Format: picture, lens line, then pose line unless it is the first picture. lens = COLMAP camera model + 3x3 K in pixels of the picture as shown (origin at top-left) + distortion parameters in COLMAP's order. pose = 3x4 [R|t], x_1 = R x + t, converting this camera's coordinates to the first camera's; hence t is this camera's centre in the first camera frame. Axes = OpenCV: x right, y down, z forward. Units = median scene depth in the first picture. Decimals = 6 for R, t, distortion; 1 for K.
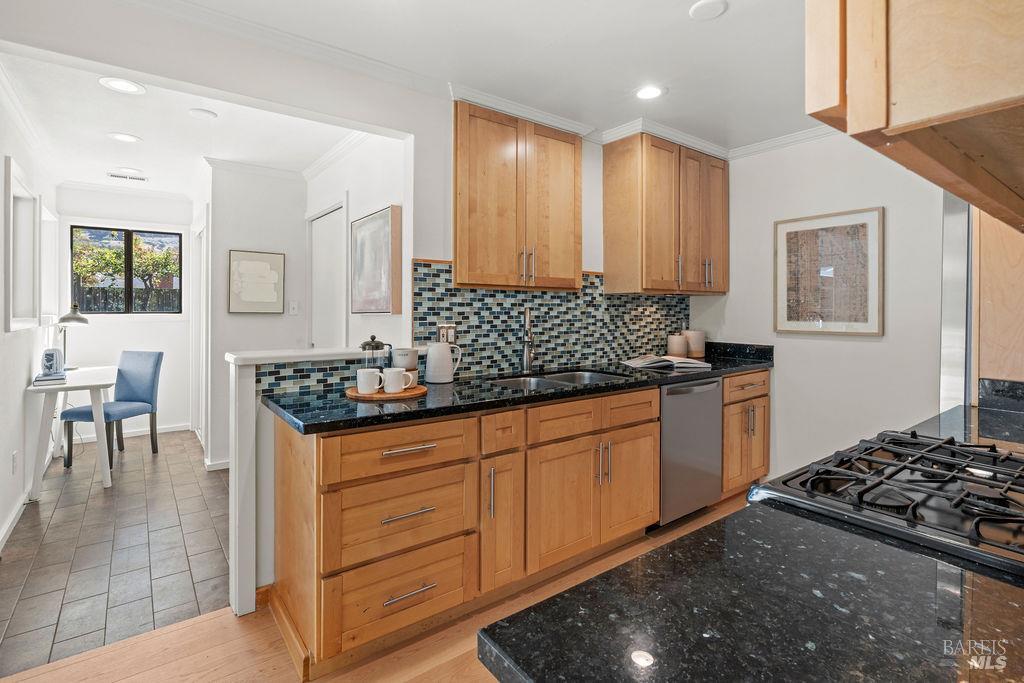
lens RADIAL K [[483.4, 0, 512.0], [0, 483.4, 312.3], [0, 0, 1]] dist [0.000960, 0.000318]
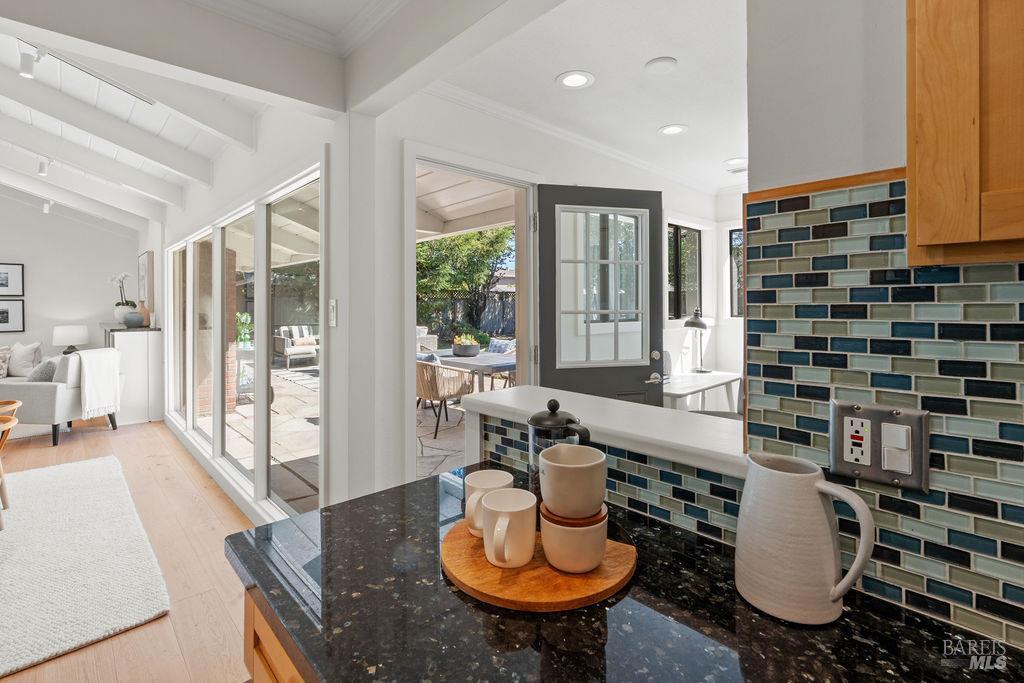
lens RADIAL K [[488.6, 0, 512.7], [0, 488.6, 304.5], [0, 0, 1]] dist [-0.001524, -0.000259]
pose [[0.108509, -0.006169, -0.994076, 0.117975], [-0.000392, 0.999980, -0.006249, -0.028856], [0.994095, 0.001068, 0.108504, 0.766947]]
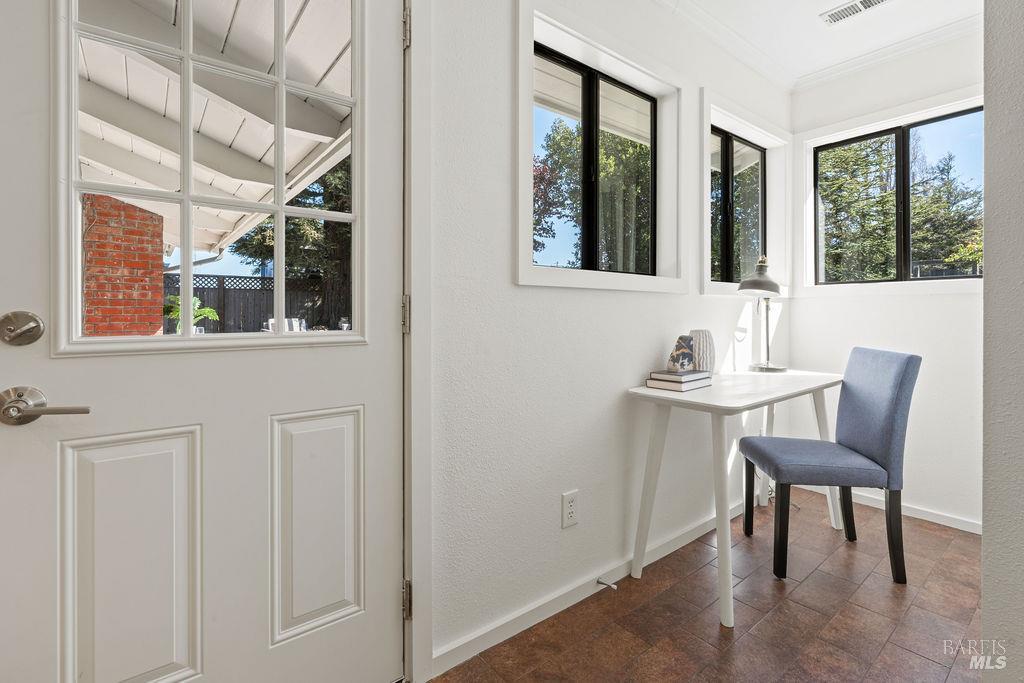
lens RADIAL K [[483.4, 0, 512.0], [0, 483.4, 312.3], [0, 0, 1]] dist [0.000960, 0.000318]
pose [[0.017353, -0.001155, -0.999849, -0.490714], [-0.005332, 0.999985, -0.001248, 0.075463], [0.999835, 0.005353, 0.017347, 1.047677]]
